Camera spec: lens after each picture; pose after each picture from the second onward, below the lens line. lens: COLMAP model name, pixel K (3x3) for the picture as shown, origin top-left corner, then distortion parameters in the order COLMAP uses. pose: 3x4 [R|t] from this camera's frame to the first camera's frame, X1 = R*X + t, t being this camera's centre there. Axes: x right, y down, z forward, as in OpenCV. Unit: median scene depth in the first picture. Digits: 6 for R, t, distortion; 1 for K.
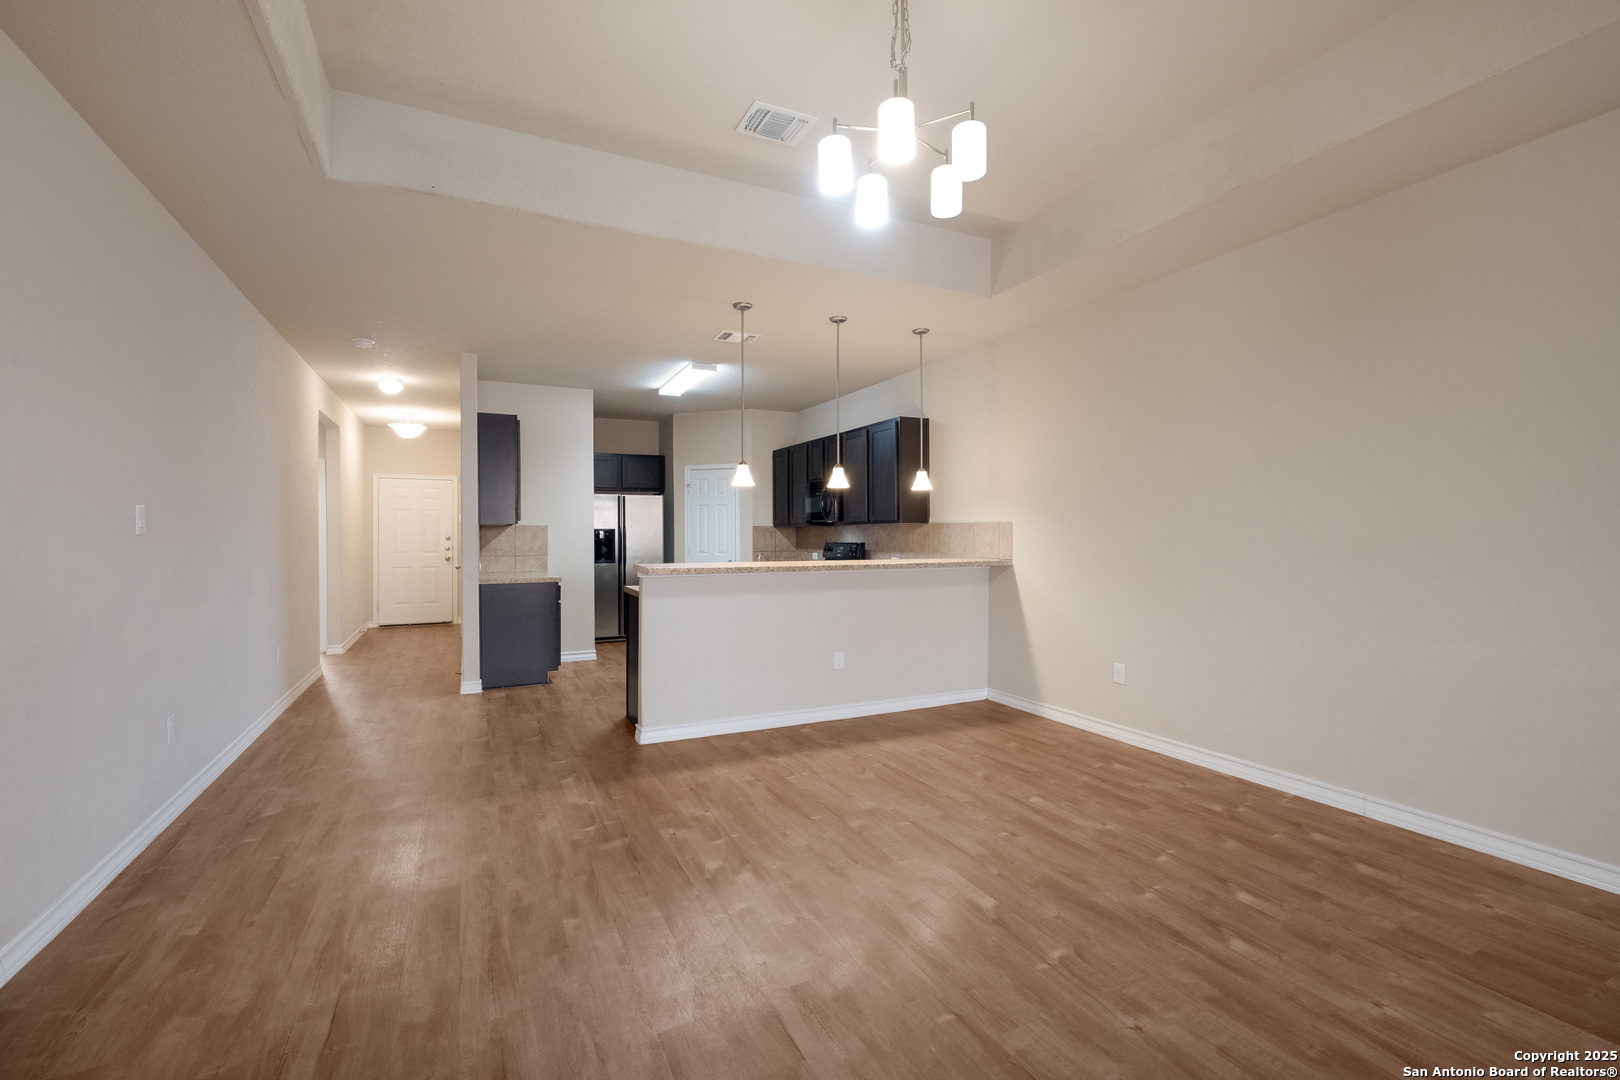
lens RADIAL K [[708.7, 0, 816.4], [0, 708.7, 536.6], [0, 0, 1]] dist [0.003295, -0.001774]
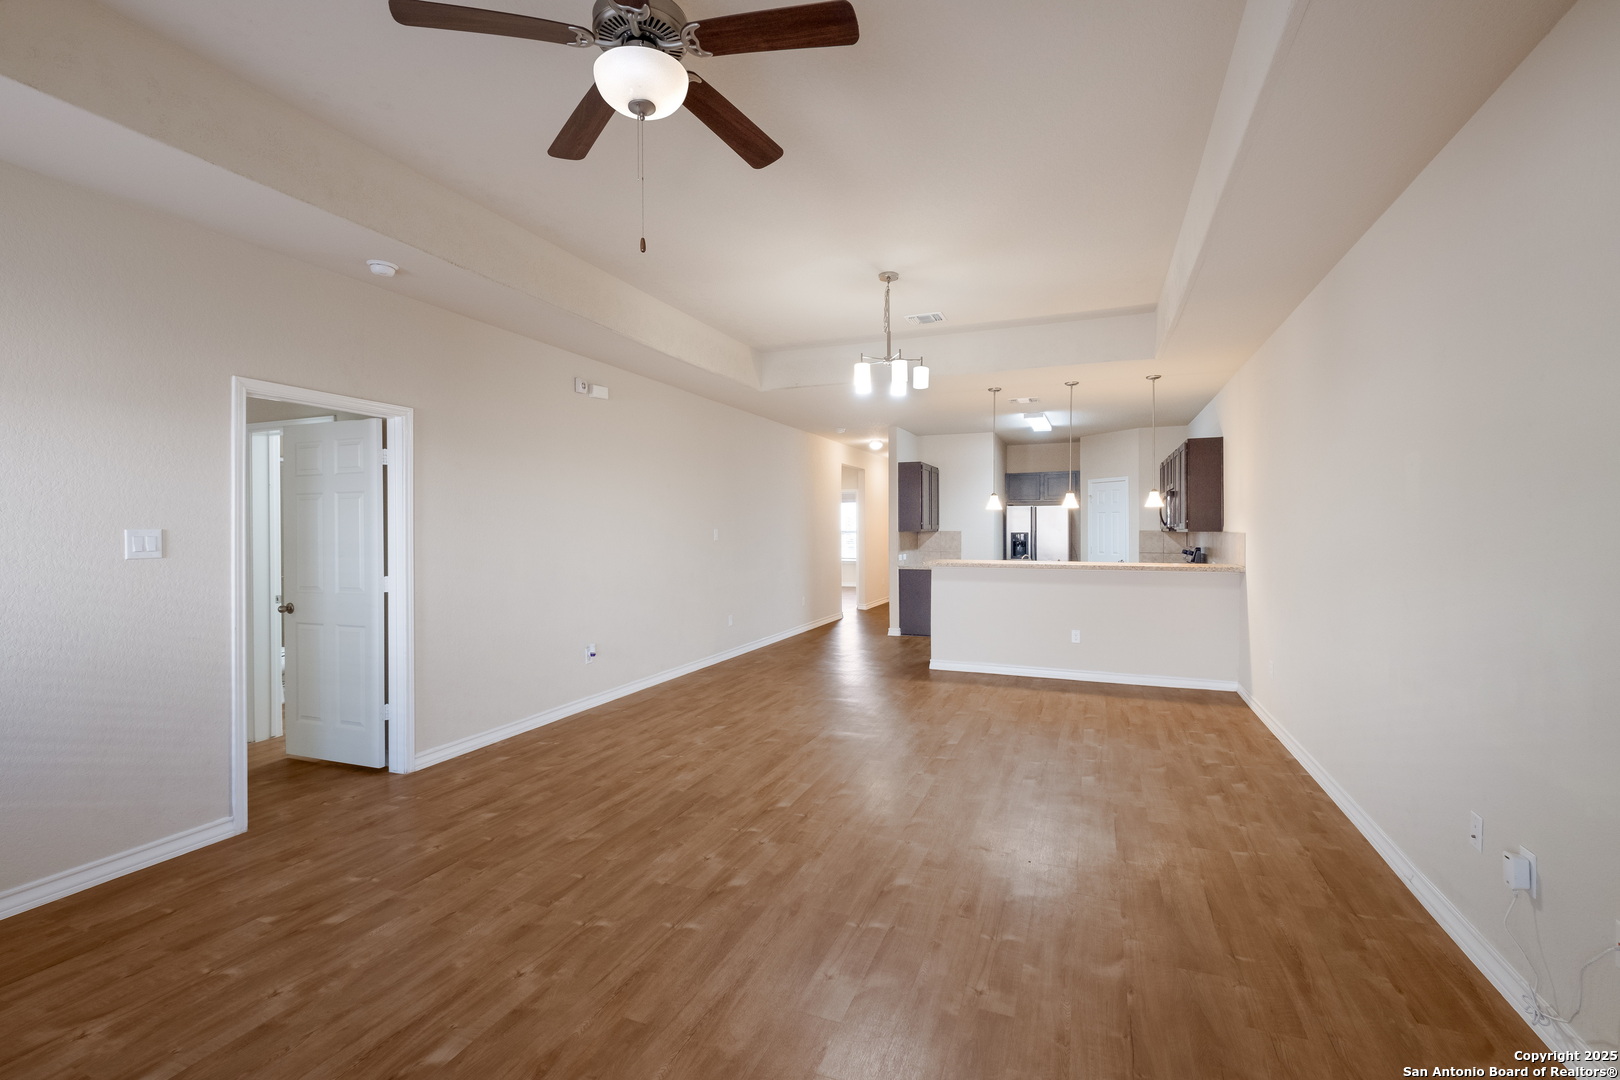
lens RADIAL K [[708.7, 0, 809.7], [0, 708.7, 530.5], [0, 0, 1]] dist [0.003295, -0.001774]
pose [[0.666626, 0.003712, -0.745383, 1.041263], [-0.003759, 0.999992, 0.001618, -0.038342], [0.745383, 0.001723, 0.666635, -0.404904]]
